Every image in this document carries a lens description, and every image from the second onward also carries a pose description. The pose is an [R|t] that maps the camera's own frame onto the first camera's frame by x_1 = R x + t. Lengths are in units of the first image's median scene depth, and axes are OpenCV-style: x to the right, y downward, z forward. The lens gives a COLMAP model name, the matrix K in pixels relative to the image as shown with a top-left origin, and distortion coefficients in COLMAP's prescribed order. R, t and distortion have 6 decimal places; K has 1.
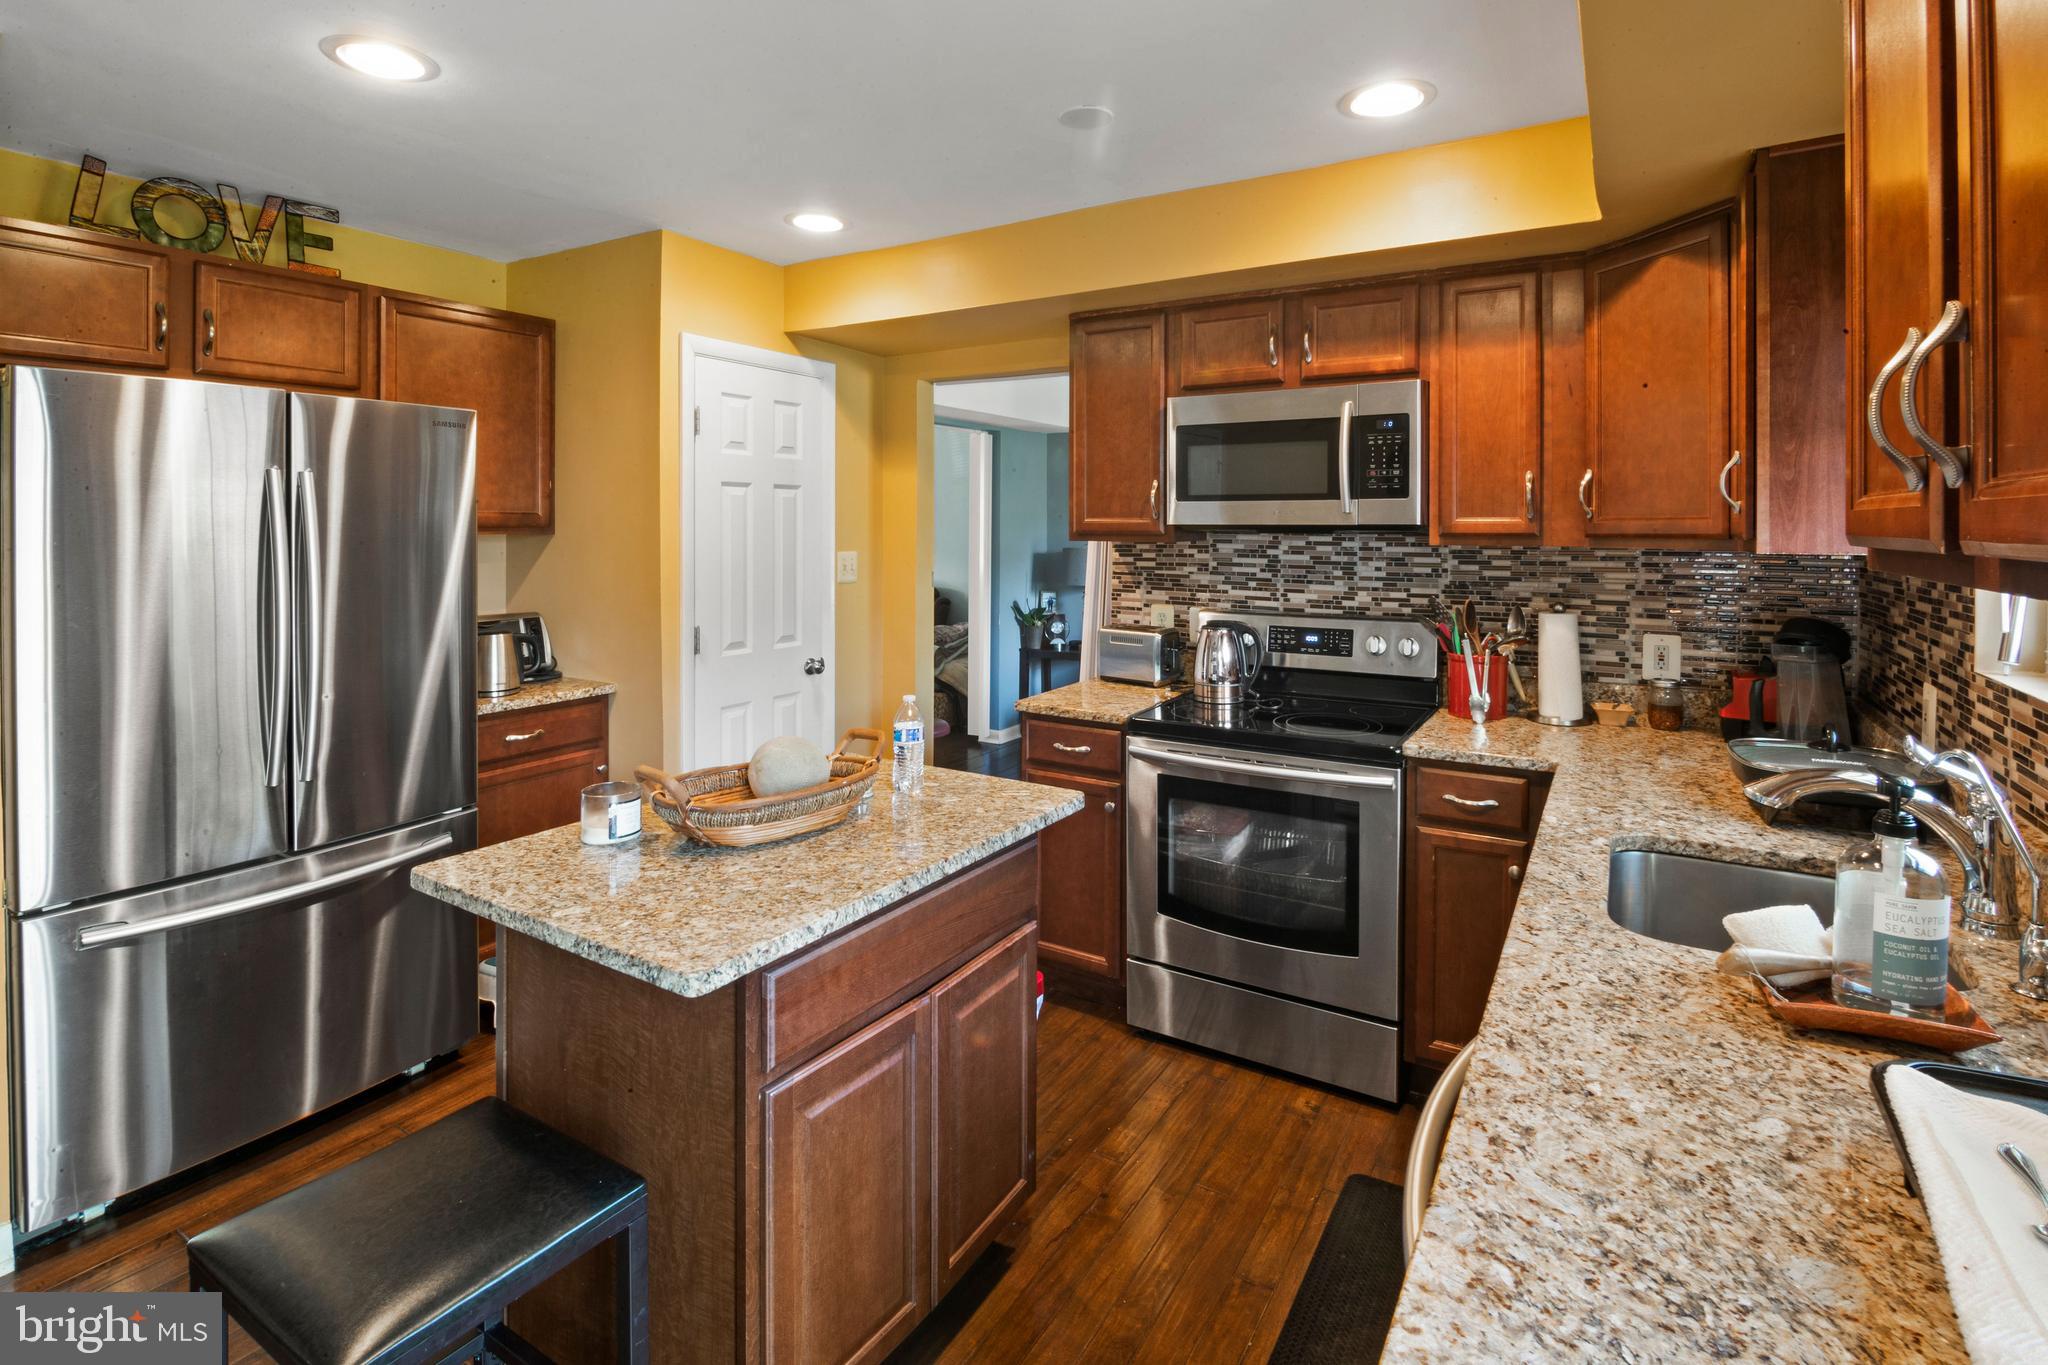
lens RADIAL K [[987.0, 0, 1034.3], [0, 987.0, 650.0], [0, 0, 1]] dist [-0.003282, -0.000901]
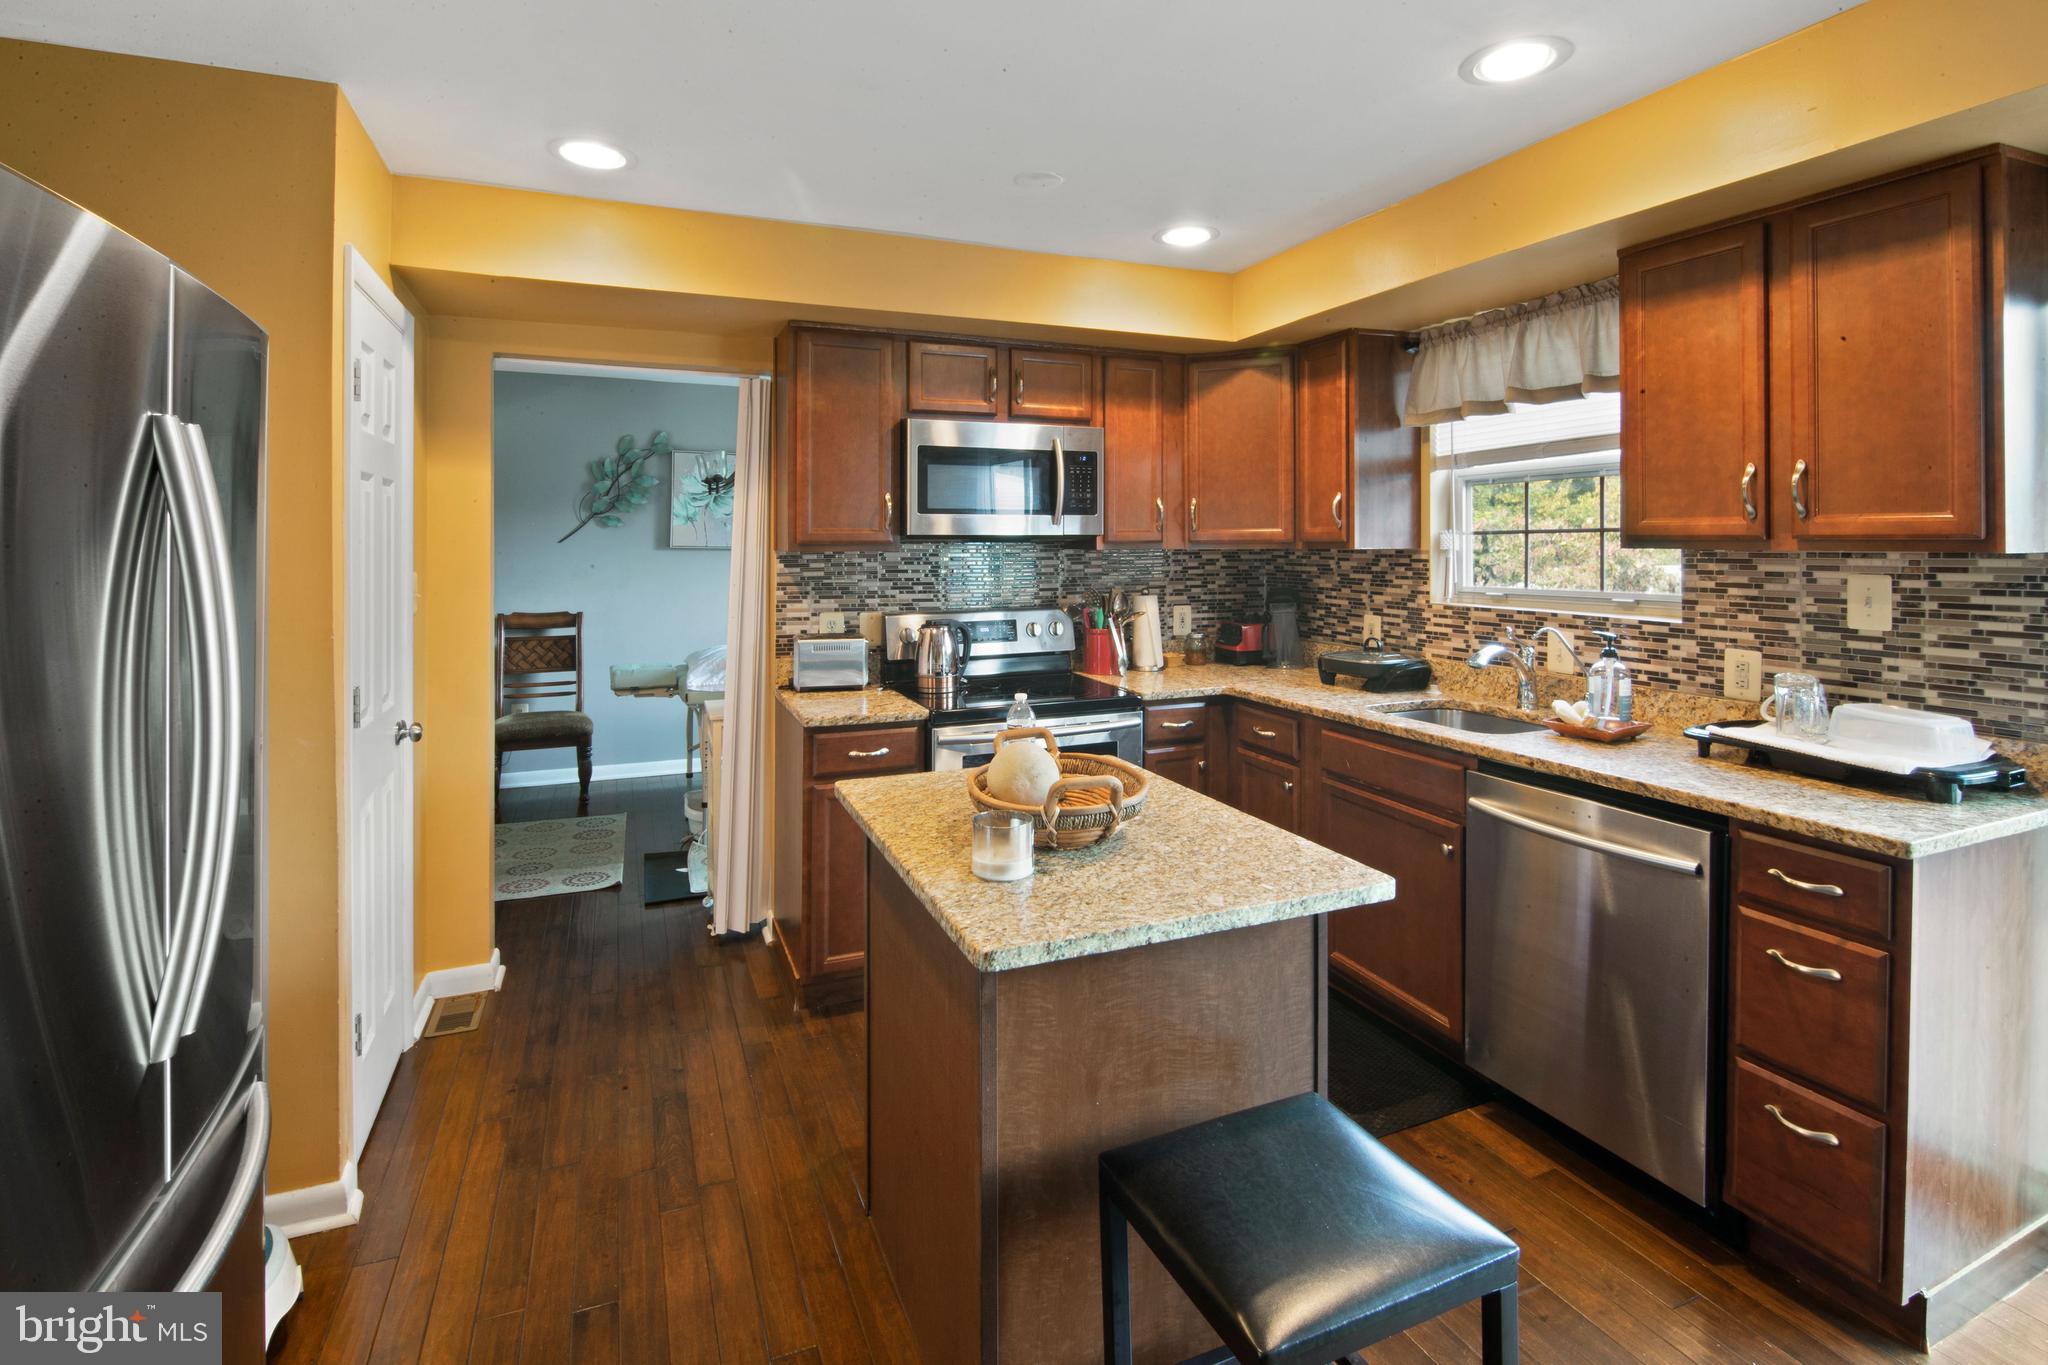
lens RADIAL K [[987.0, 0, 1034.3], [0, 987.0, 650.0], [0, 0, 1]] dist [-0.003282, -0.000901]
pose [[0.585802, -0.093680, 0.805022, -0.673007], [0.105982, 0.993622, 0.038506, -0.027684], [-0.803495, 0.062761, 0.591995, 0.248077]]
